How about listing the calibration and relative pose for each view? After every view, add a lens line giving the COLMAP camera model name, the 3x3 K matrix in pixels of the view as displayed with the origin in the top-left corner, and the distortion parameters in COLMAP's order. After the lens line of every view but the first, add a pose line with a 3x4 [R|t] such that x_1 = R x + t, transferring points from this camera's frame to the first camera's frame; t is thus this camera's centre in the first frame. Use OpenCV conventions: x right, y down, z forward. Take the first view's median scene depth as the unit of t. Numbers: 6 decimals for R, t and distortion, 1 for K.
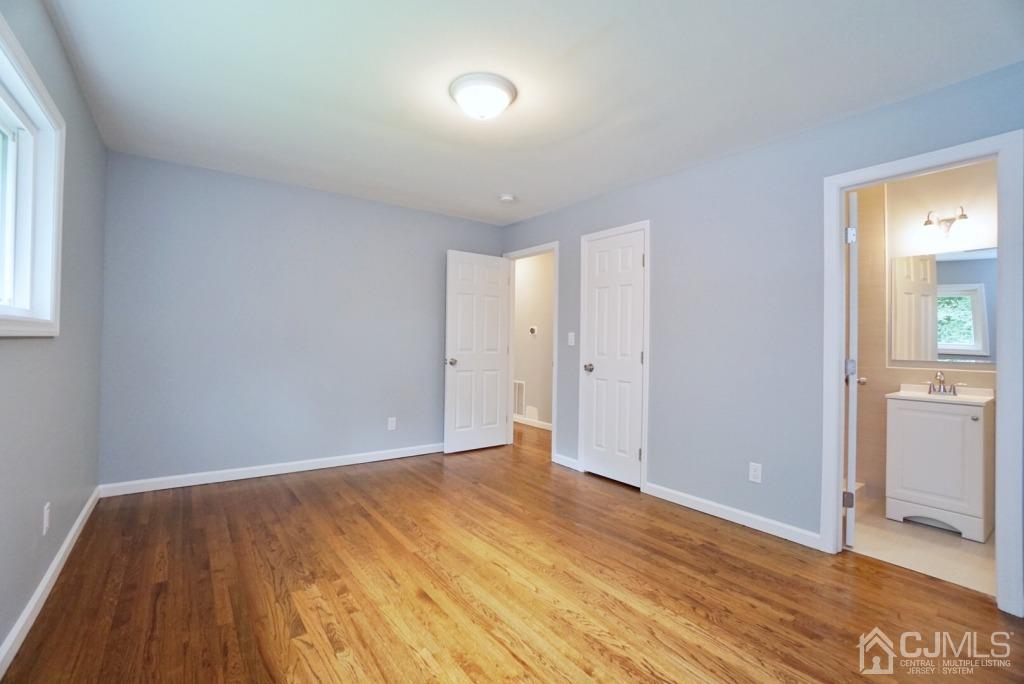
lens RADIAL K [[449.4, 0, 496.1], [0, 449.4, 340.5], [0, 0, 1]] dist [-0.044551, 0.008587]
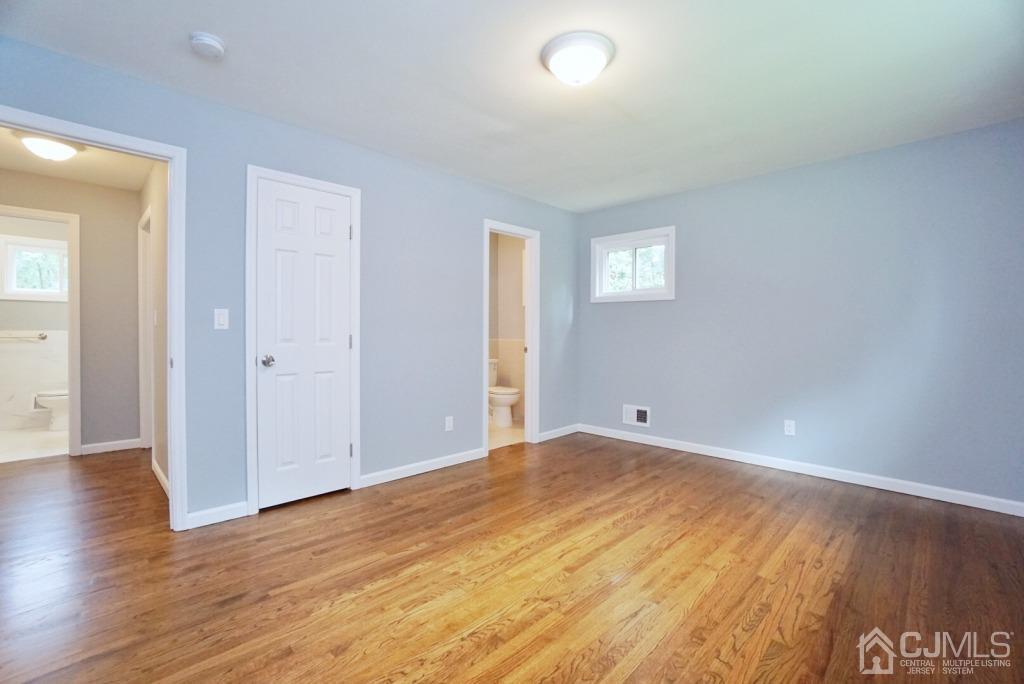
lens RADIAL K [[449.4, 0, 507.4], [0, 449.4, 341.1], [0, 0, 1]] dist [-0.044551, 0.008587]
pose [[-0.168635, -0.038485, 0.984927, -0.820383], [-0.012071, 0.999243, 0.036978, 0.000216], [-0.985605, -0.005653, -0.168972, 1.147995]]
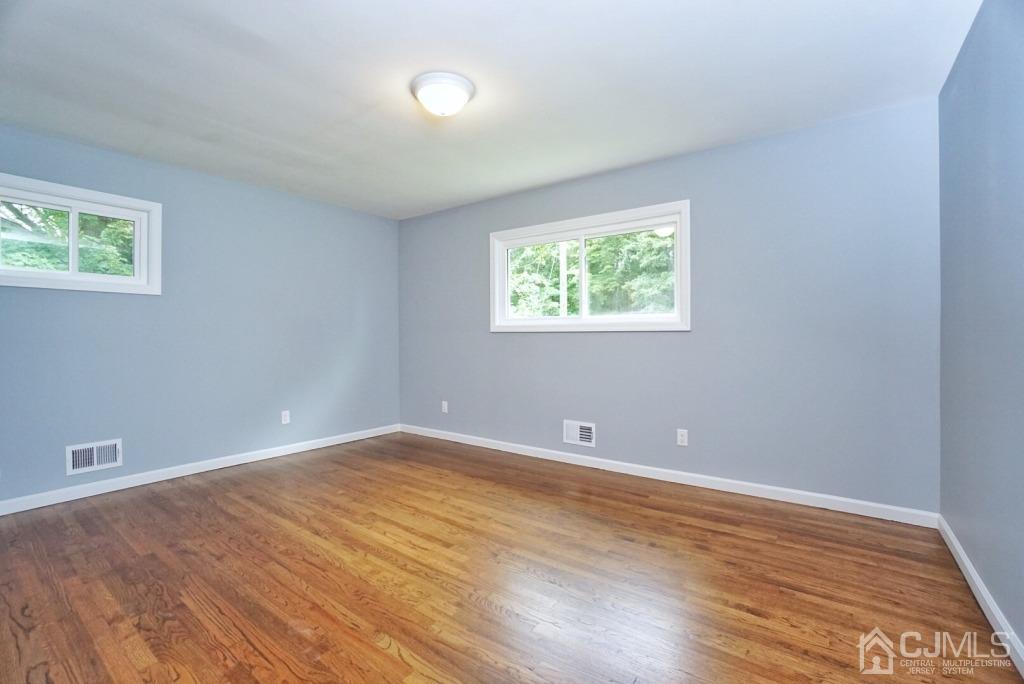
lens RADIAL K [[449.4, 0, 503.7], [0, 449.4, 340.7], [0, 0, 1]] dist [-0.044551, 0.008587]
pose [[-0.950813, -0.012729, -0.309505, 0.132827], [-0.013599, 0.999907, 0.000652, 0.024677], [0.309468, 0.004829, -0.950898, 1.805052]]
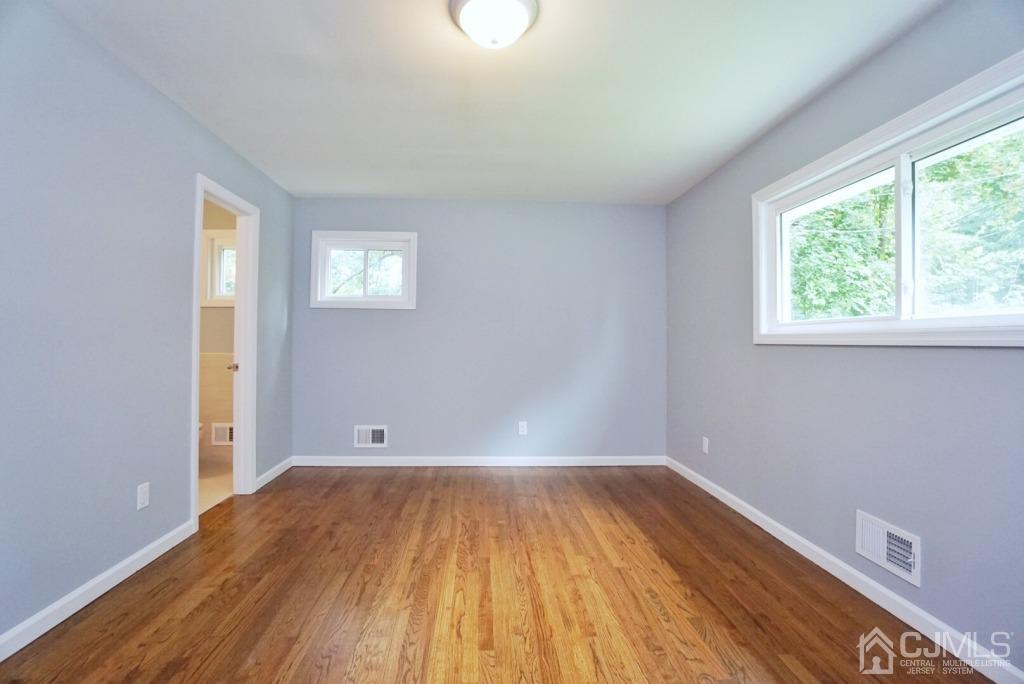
lens RADIAL K [[449.4, 0, 501.5], [0, 449.4, 337.8], [0, 0, 1]] dist [-0.044551, 0.008587]
pose [[-0.844207, -0.018872, 0.535685, -0.405661], [-0.025703, 0.999656, -0.005289, 0.001929], [-0.535400, -0.018233, -0.844402, 1.436595]]
